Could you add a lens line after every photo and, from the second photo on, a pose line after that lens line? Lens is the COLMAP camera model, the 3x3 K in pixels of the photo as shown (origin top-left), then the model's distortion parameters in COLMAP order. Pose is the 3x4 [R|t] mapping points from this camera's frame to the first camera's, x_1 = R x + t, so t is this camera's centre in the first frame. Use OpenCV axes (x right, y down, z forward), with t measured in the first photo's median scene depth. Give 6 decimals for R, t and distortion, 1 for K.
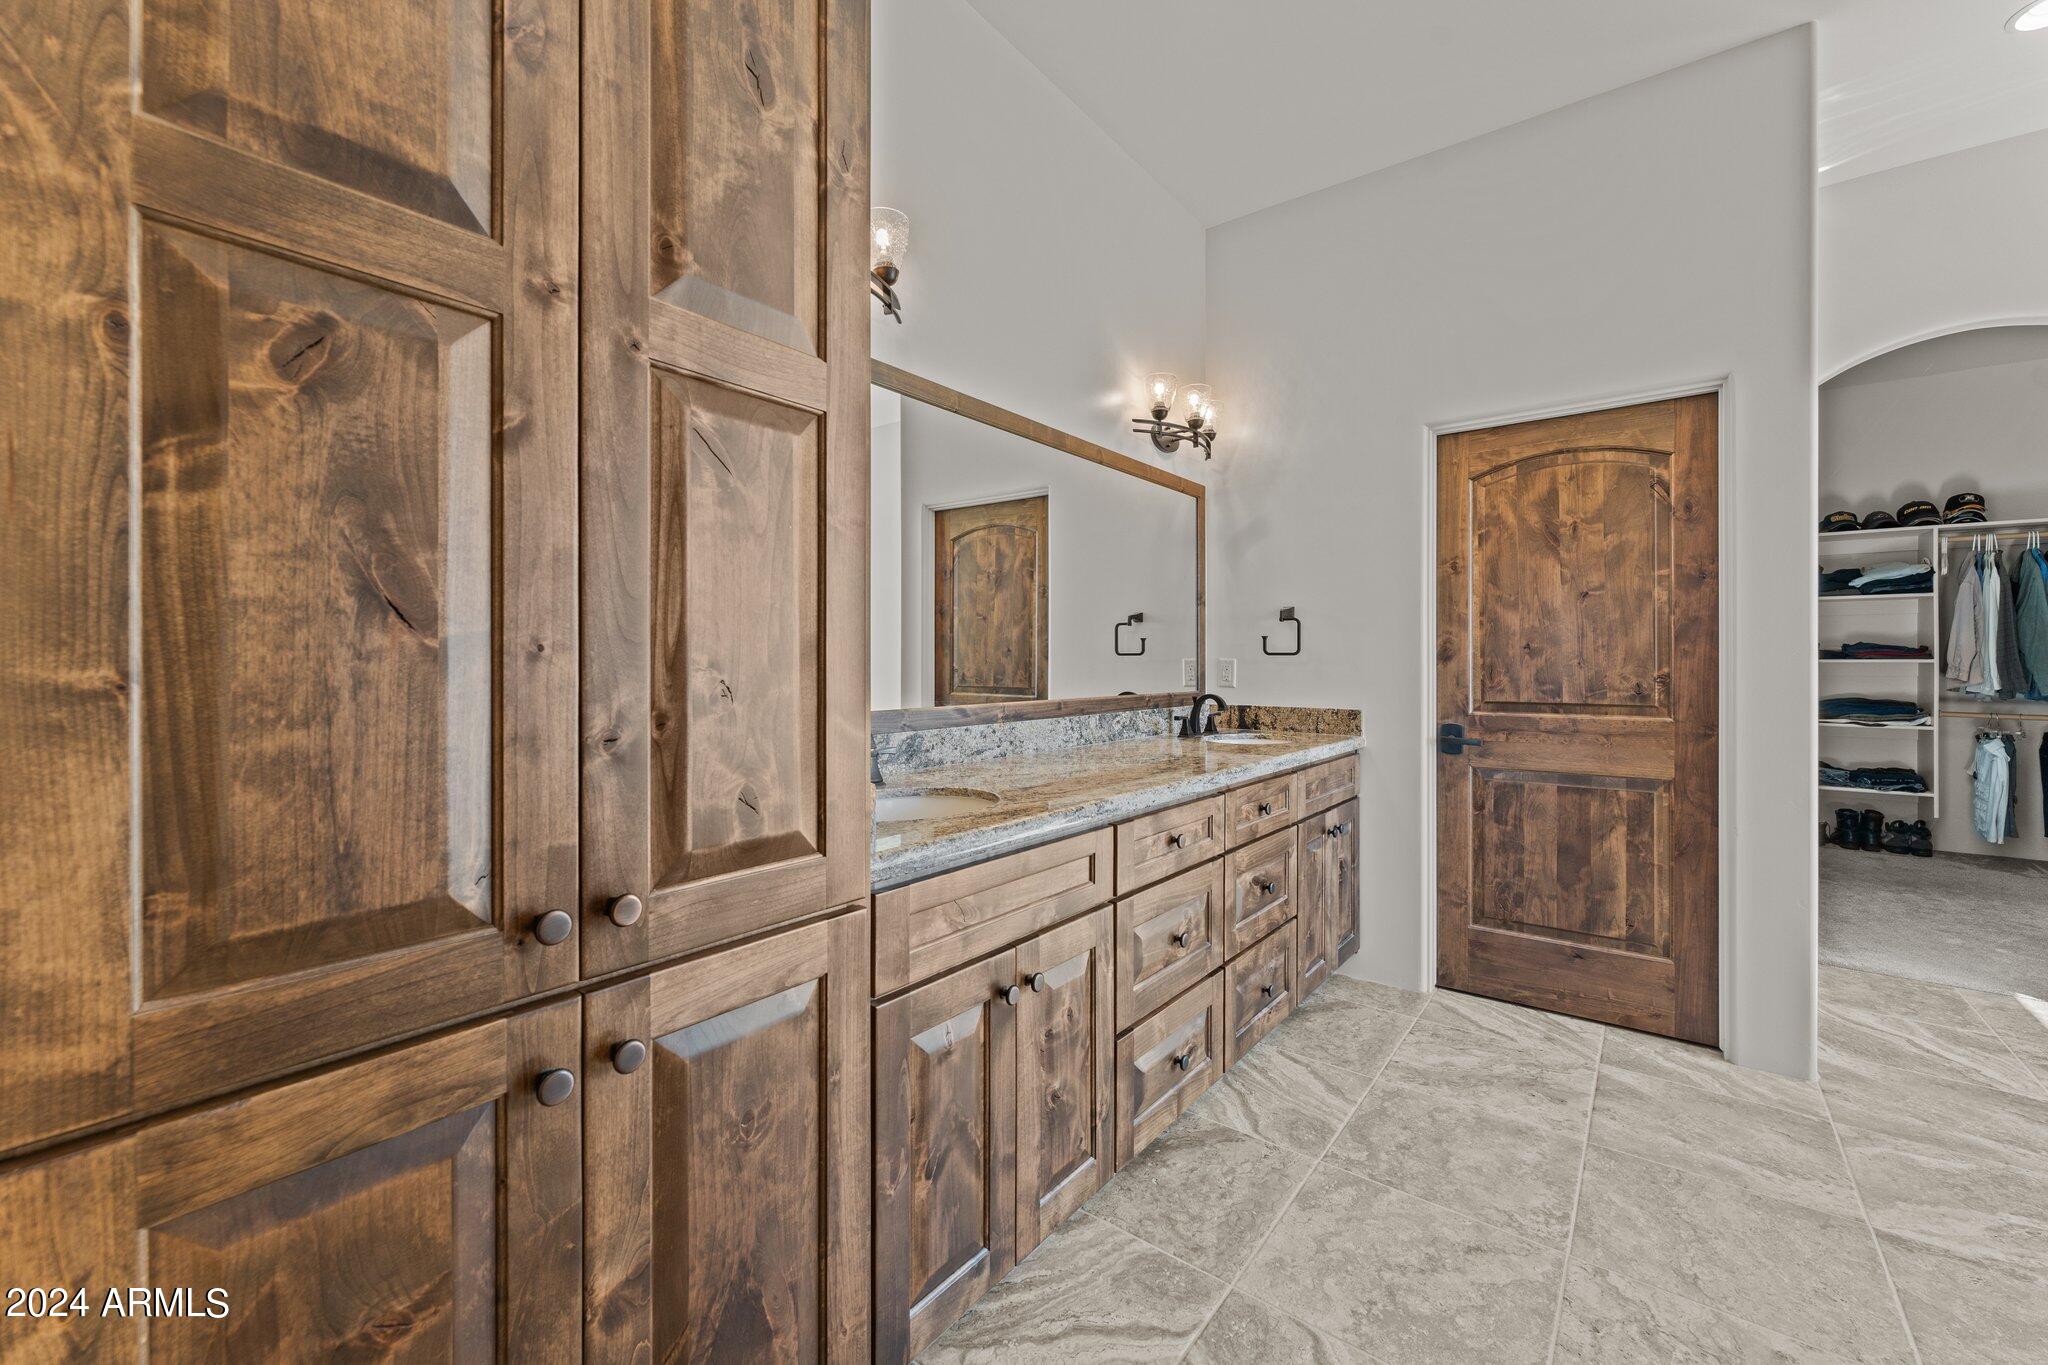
lens RADIAL K [[819.9, 0, 1029.5], [0, 819.9, 638.3], [0, 0, 1]] dist [-0.000408, 0.000567]
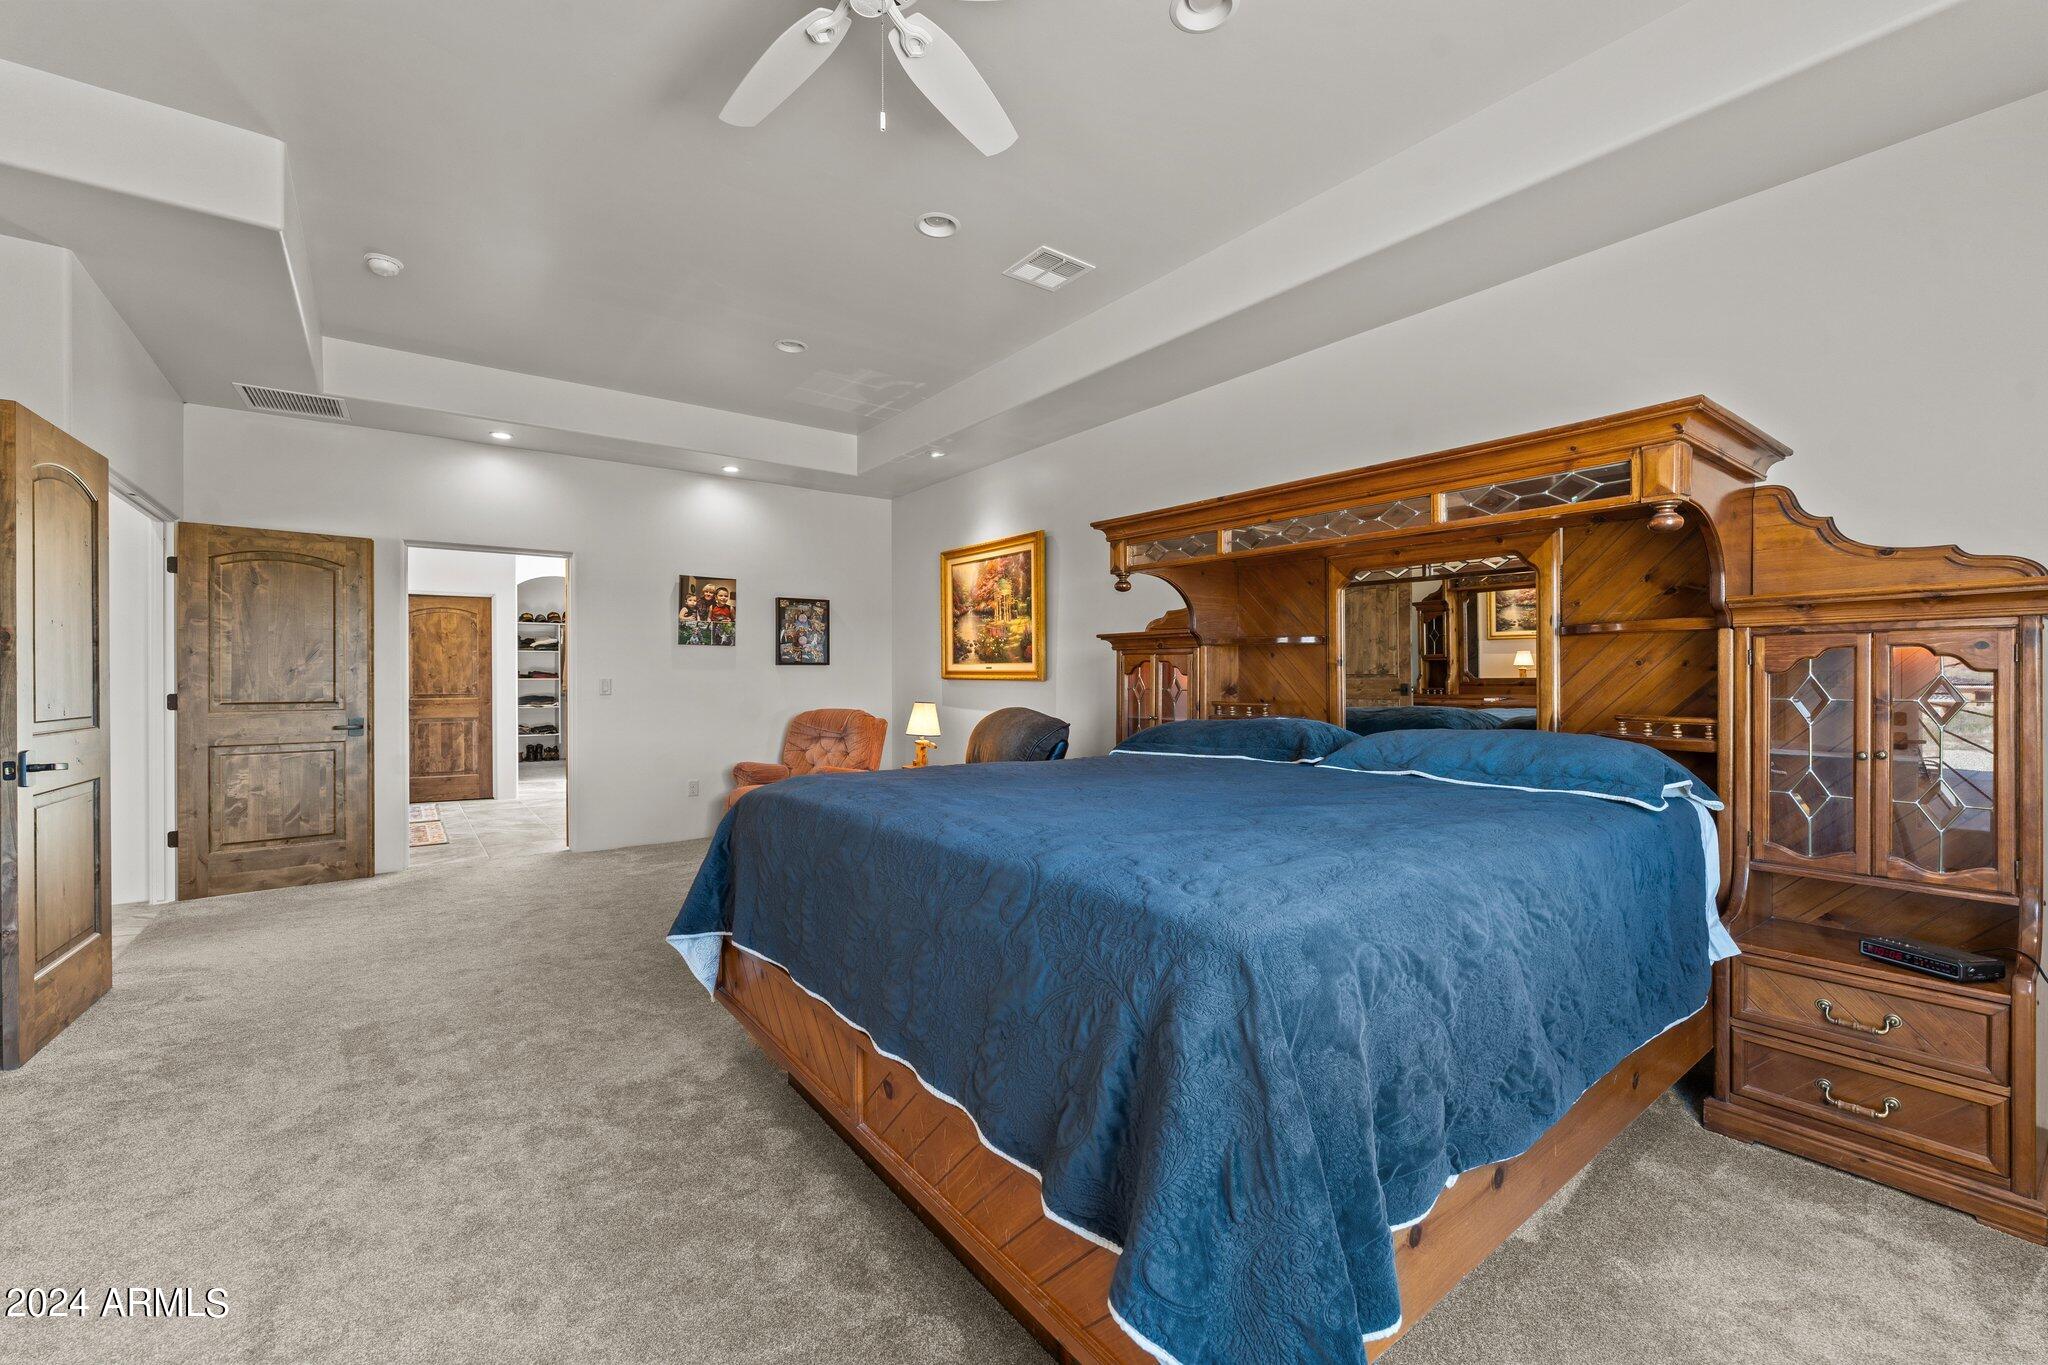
lens RADIAL K [[819.9, 0, 1017.4], [0, 819.9, 679.9], [0, 0, 1]] dist [-0.000408, 0.000567]
pose [[0.259385, -0.015952, 0.965642, -1.613701], [-0.004276, 0.999835, 0.017666, -0.032124], [-0.965765, -0.008711, 0.259274, -1.706651]]
